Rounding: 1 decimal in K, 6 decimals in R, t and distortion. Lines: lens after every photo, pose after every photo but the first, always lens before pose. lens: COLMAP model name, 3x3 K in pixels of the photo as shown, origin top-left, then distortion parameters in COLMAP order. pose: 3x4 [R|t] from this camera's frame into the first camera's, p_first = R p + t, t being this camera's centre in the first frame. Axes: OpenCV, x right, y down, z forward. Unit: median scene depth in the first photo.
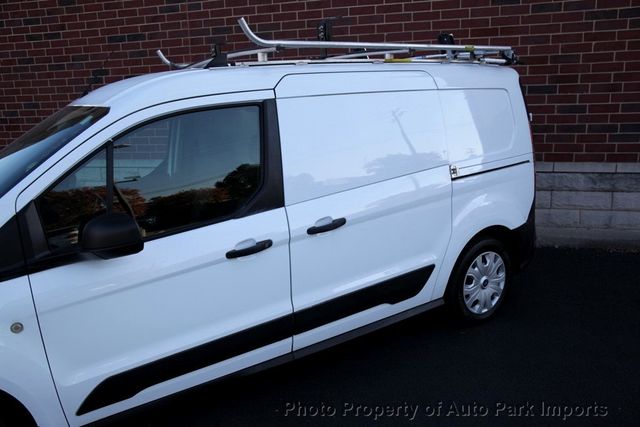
lens RADIAL K [[491.4, 0, 318.0], [0, 491.4, 220.2], [0, 0, 1]] dist [-0.070233, 0.039626]
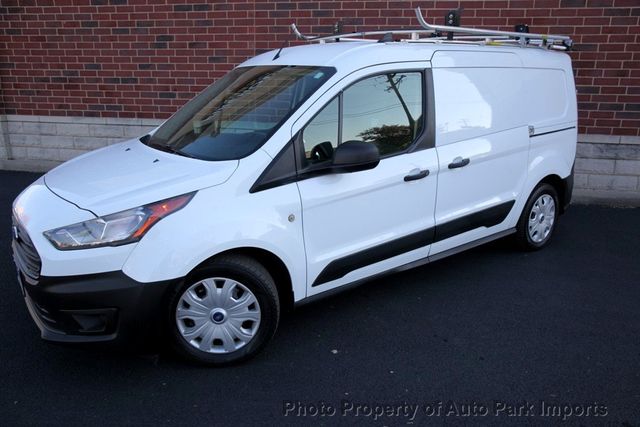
lens RADIAL K [[491.4, 0, 317.8], [0, 491.4, 222.1], [0, 0, 1]] dist [-0.070233, 0.039626]
pose [[0.996643, 0.019033, 0.079625, -0.361716], [-0.022953, 0.998555, 0.048600, 0.088491], [-0.078585, -0.050265, 0.995639, -0.252845]]
